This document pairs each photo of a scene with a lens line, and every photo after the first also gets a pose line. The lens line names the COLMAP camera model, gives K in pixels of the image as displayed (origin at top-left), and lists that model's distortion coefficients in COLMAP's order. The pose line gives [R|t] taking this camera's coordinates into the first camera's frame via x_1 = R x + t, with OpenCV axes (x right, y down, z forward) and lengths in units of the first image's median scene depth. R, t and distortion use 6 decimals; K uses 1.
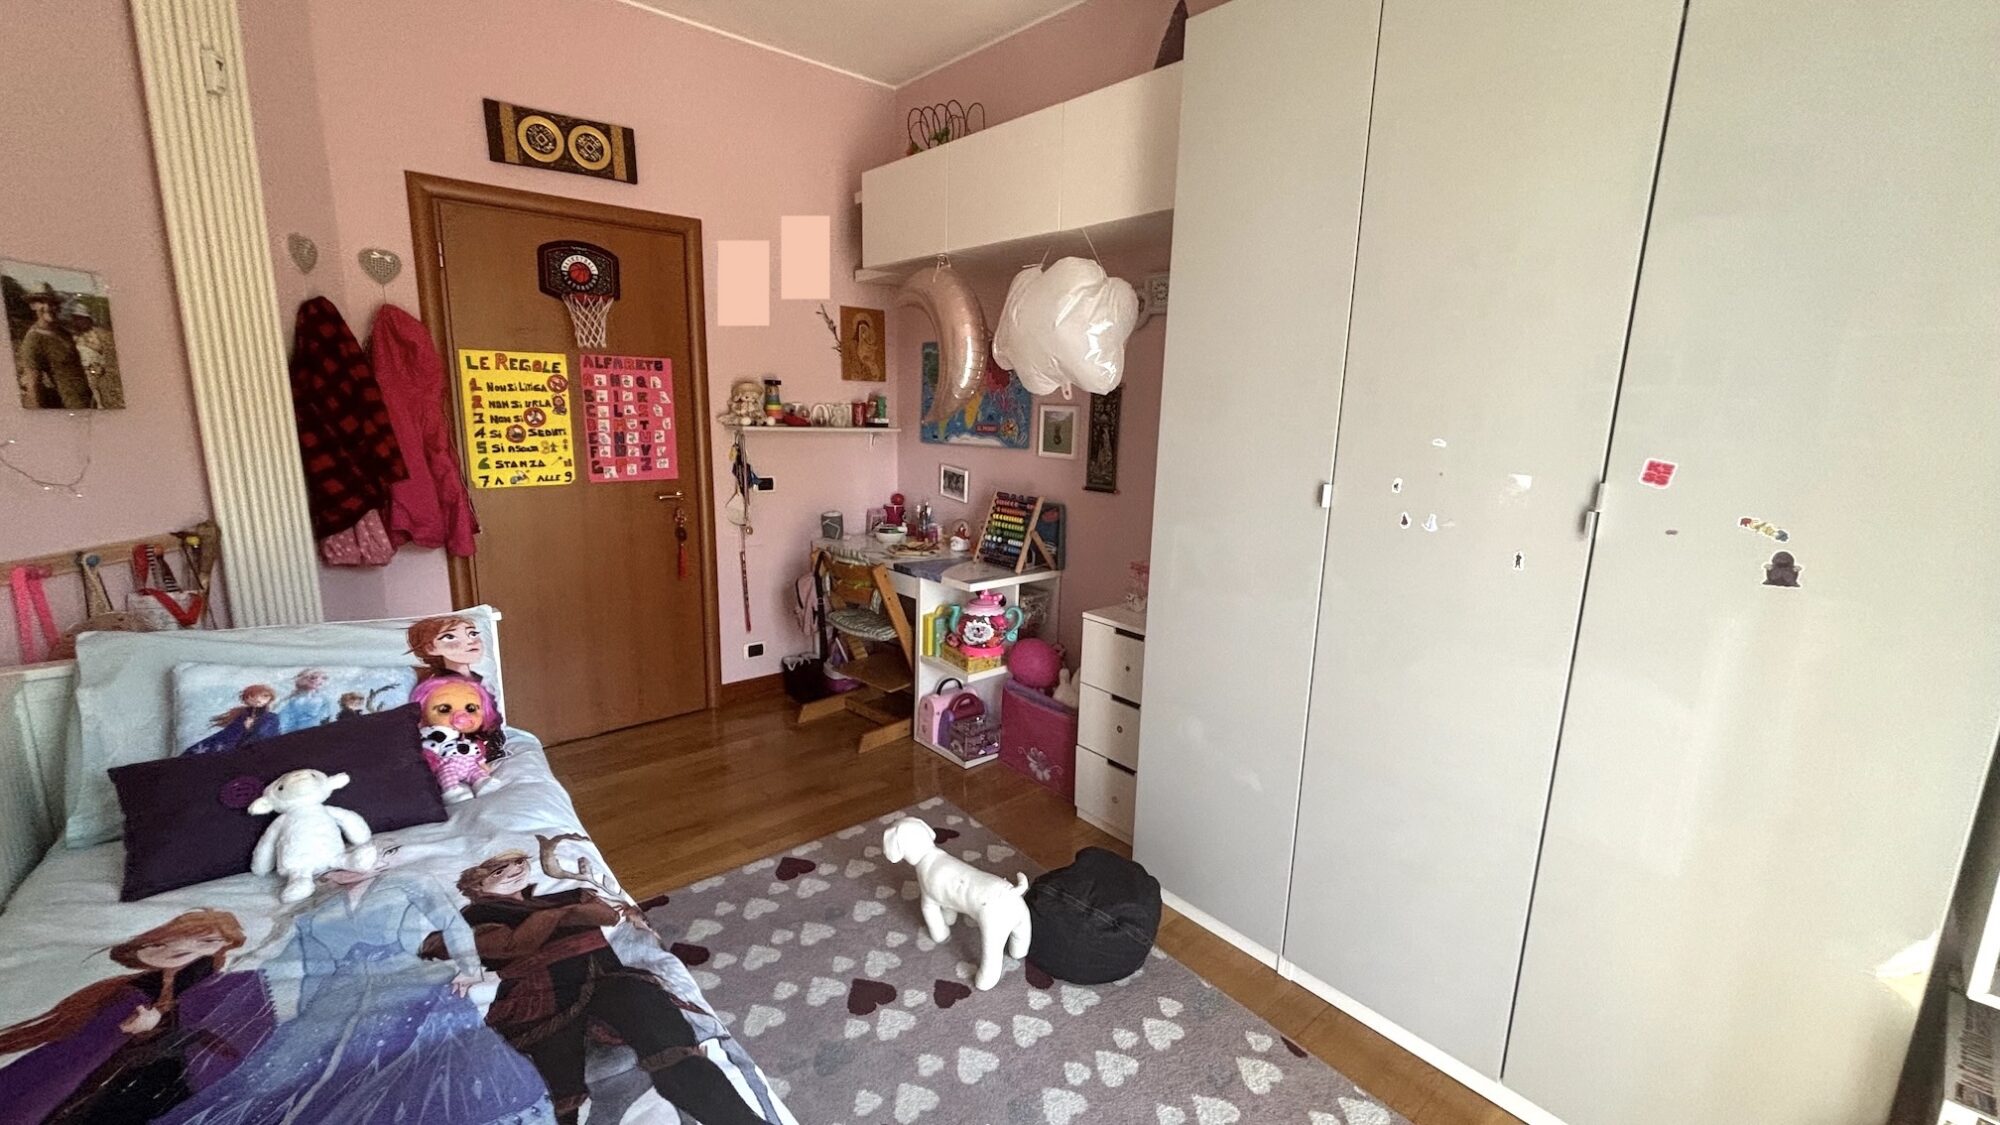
lens RADIAL K [[811.9, 0, 1004.0], [0, 811.9, 567.2], [0, 0, 1]] dist [-0.004828, 0.003620]
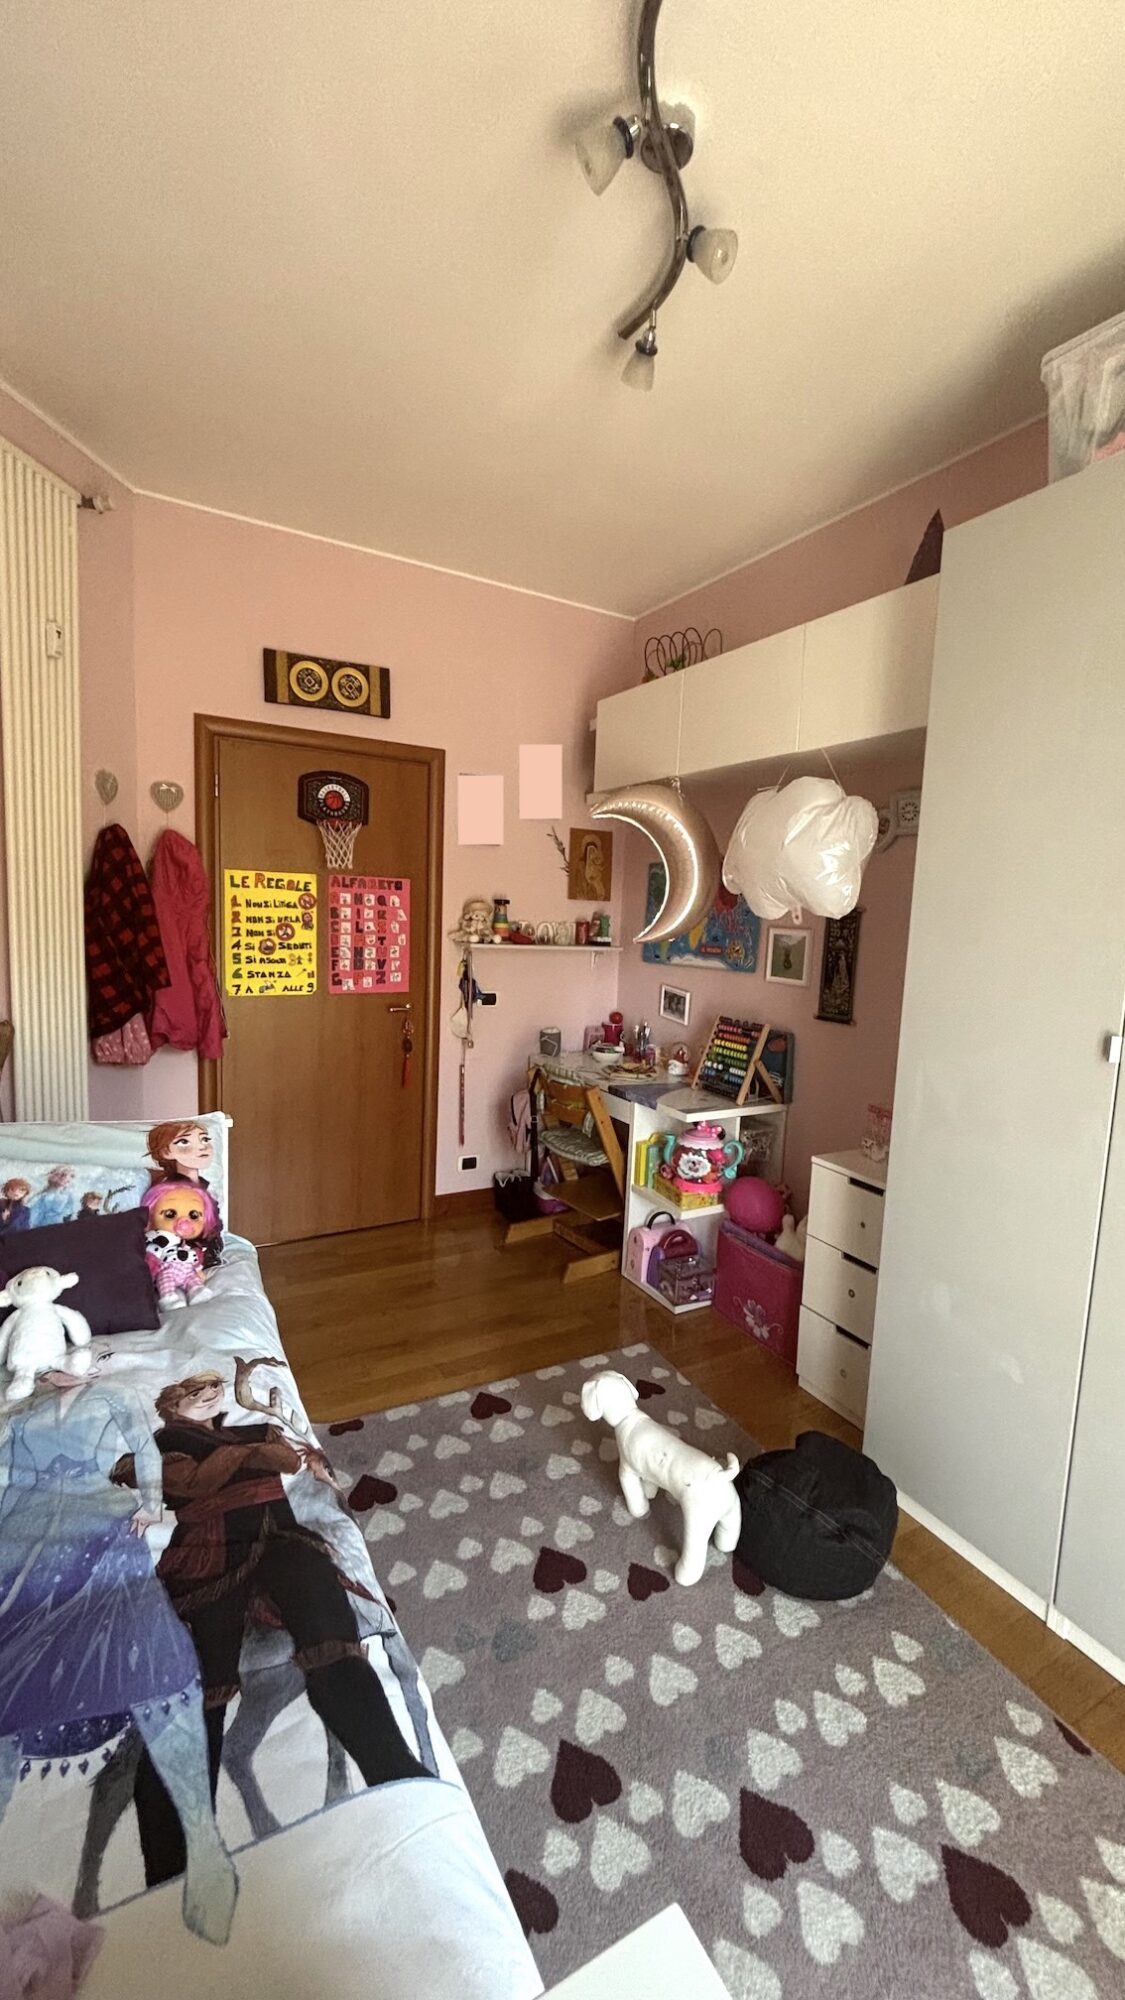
lens RADIAL K [[811.9, 0, 566.0], [0, 811.9, 1010.3], [0, 0, 1]] dist [-0.004828, 0.003620]
pose [[0.980236, 0.037284, -0.194286, -0.001991], [-0.053808, 0.995303, -0.080478, -0.022284], [0.190373, 0.089342, 0.977638, 0.046470]]
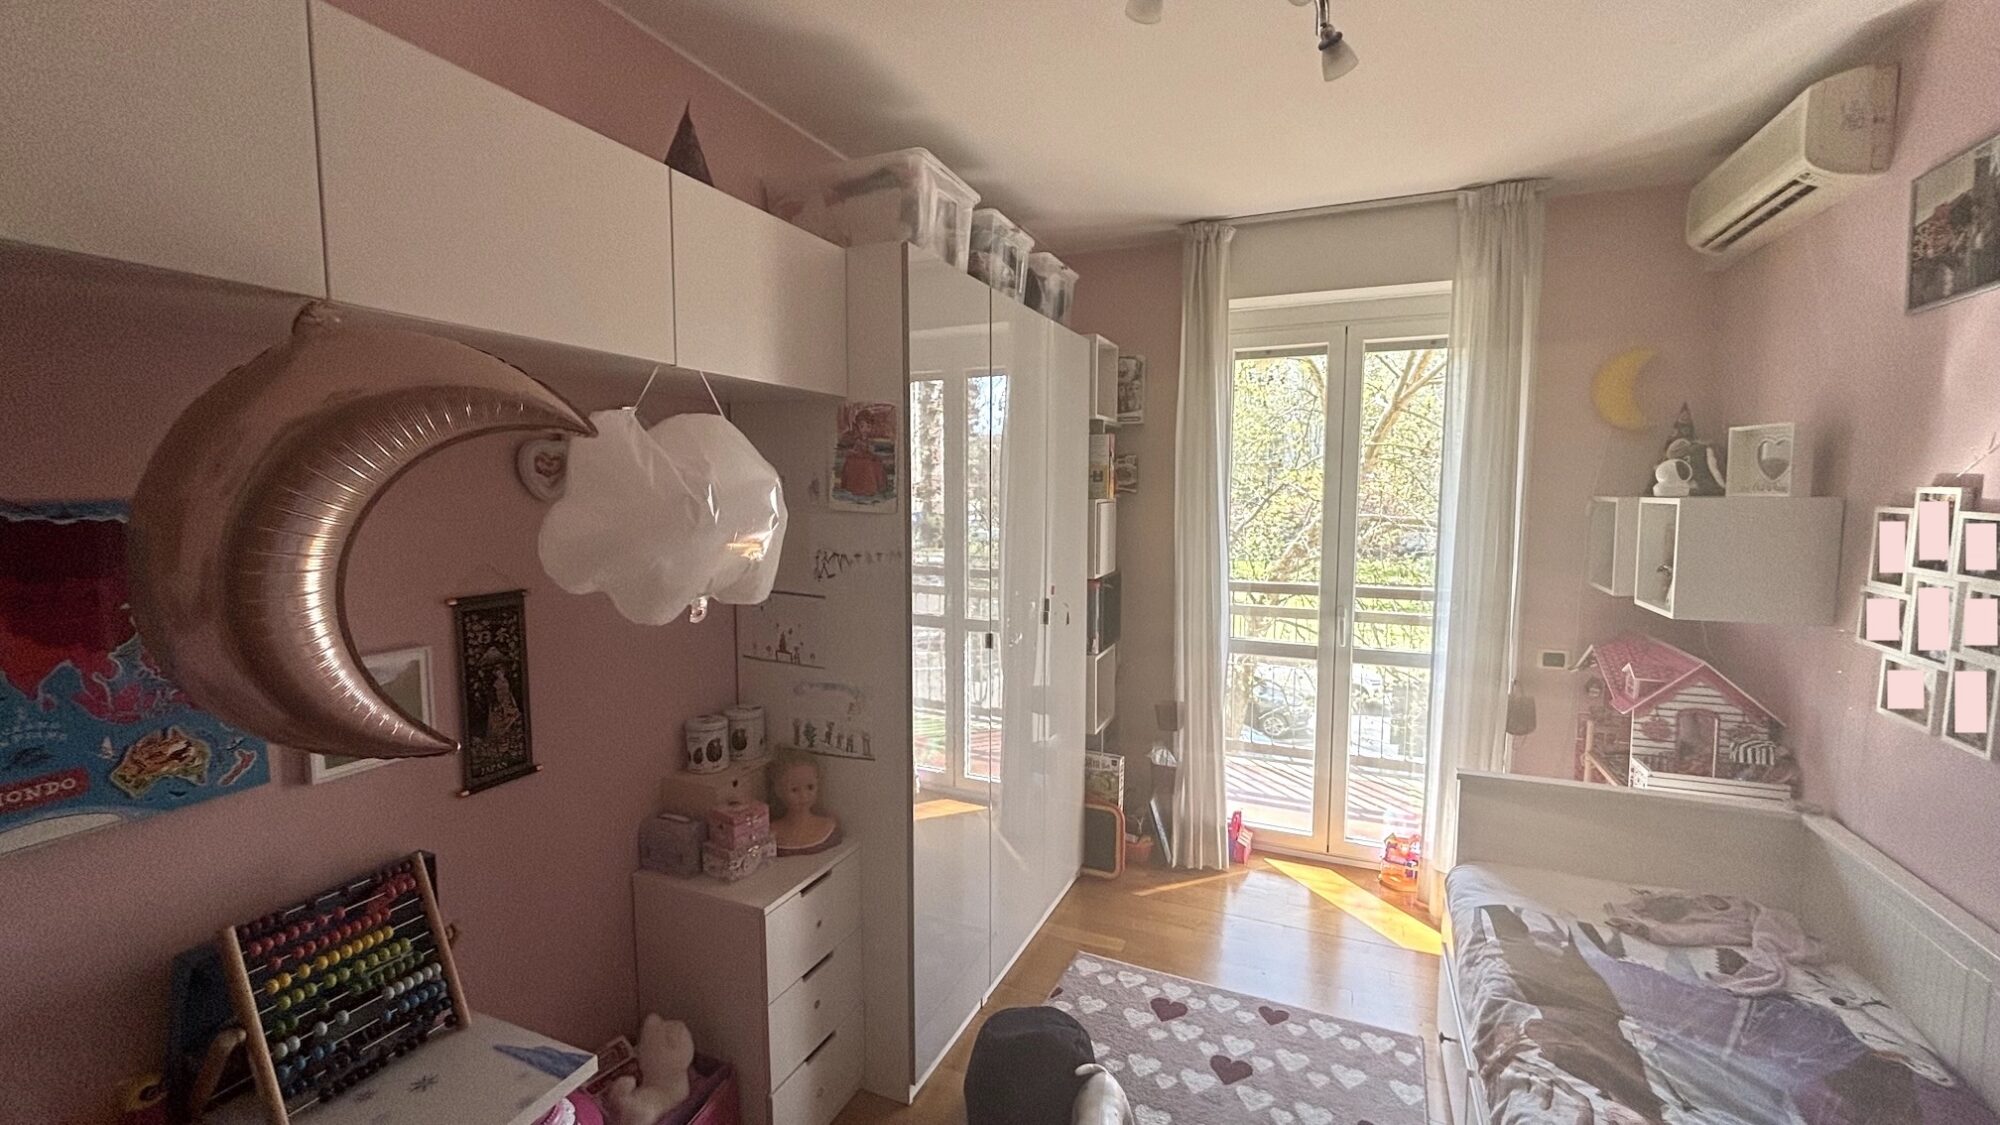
lens RADIAL K [[811.9, 0, 991.8], [0, 811.9, 561.0], [0, 0, 1]] dist [-0.004828, 0.003620]
pose [[-0.429250, -0.109353, 0.896541, -0.690612], [0.165294, 0.966367, 0.197010, -0.403064], [-0.887931, 0.232760, -0.396737, 1.218842]]
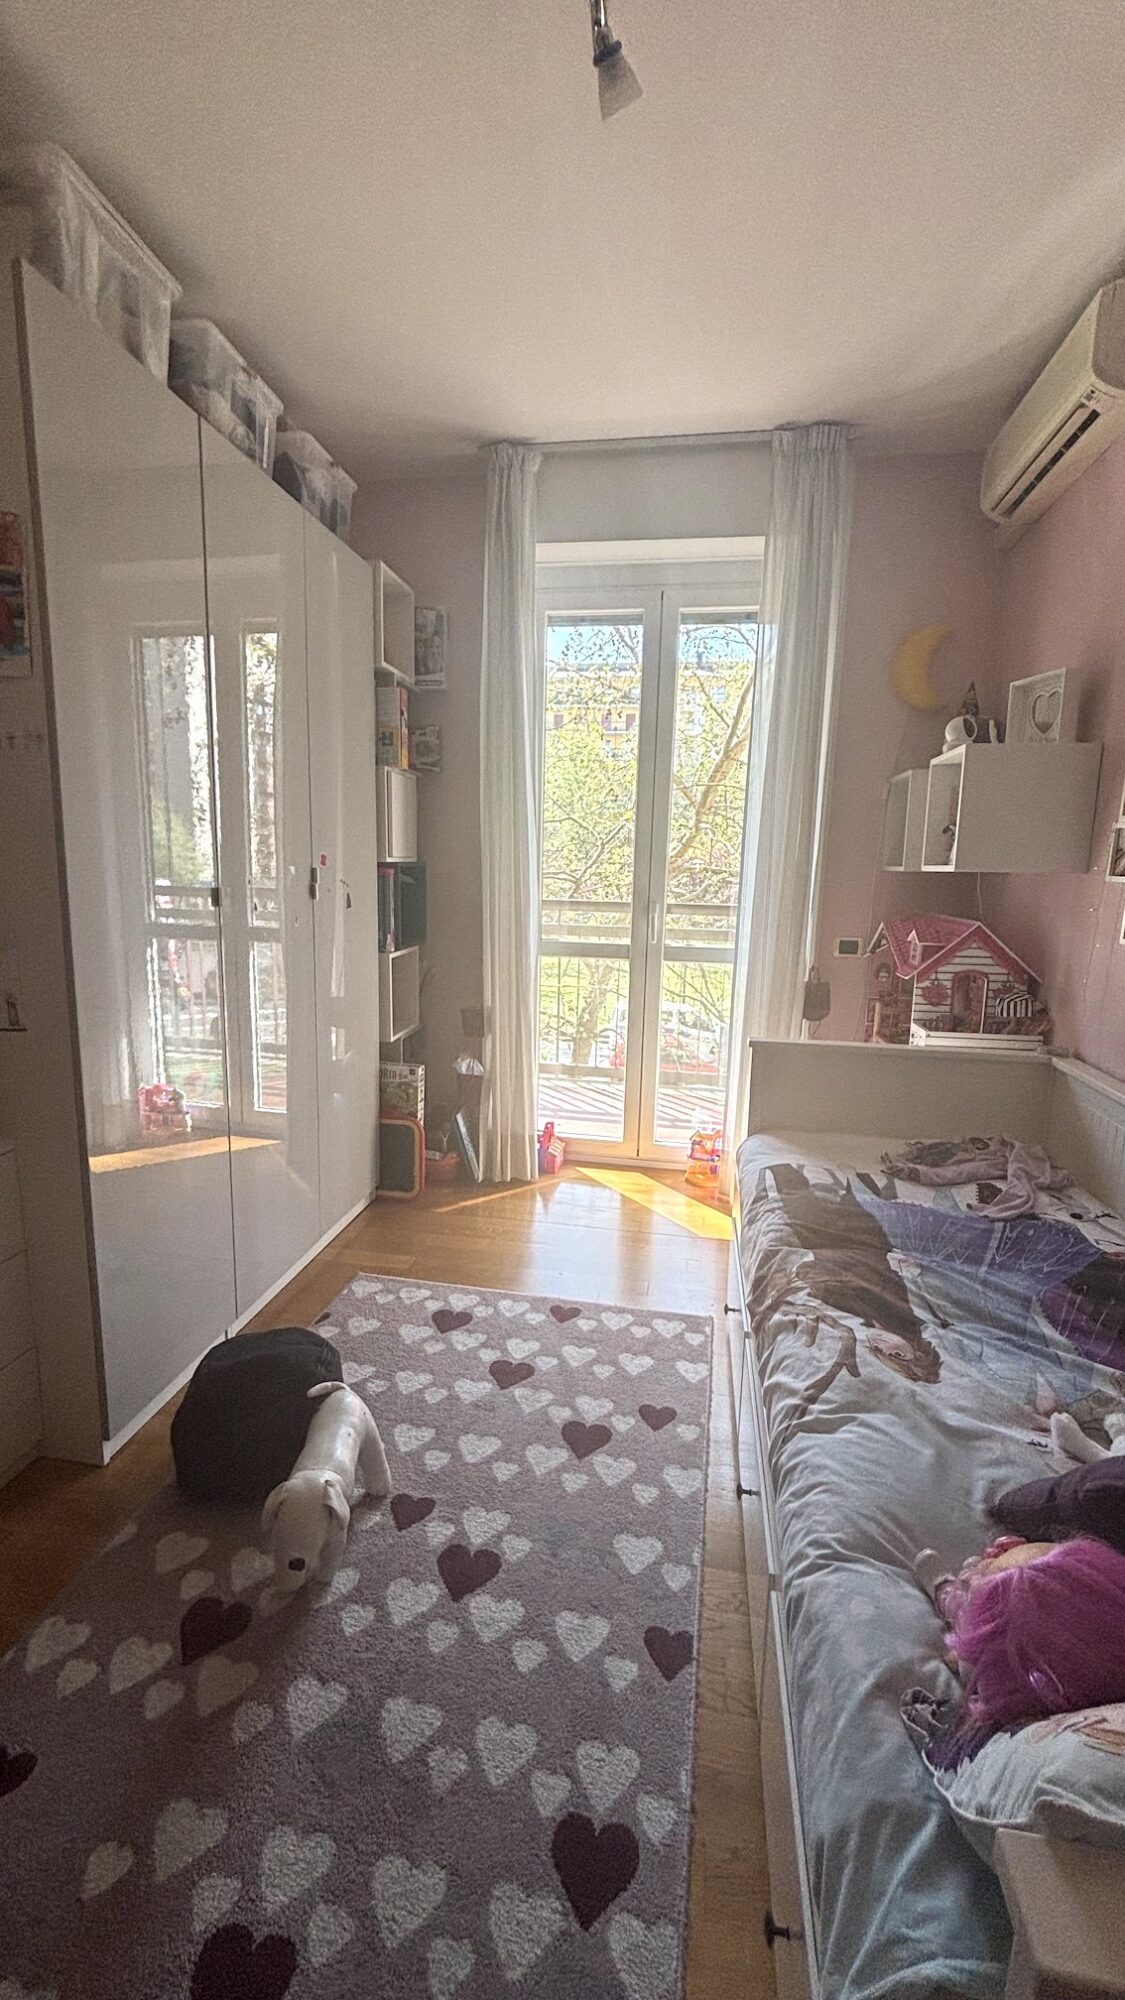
lens RADIAL K [[811.9, 0, 560.3], [0, 811.9, 1004.0], [0, 0, 1]] dist [-0.004828, 0.003620]
pose [[-0.638369, -0.174907, 0.749595, -0.618818], [0.108475, 0.943679, 0.312574, -0.196747], [-0.762048, 0.280850, -0.583443, 1.063558]]
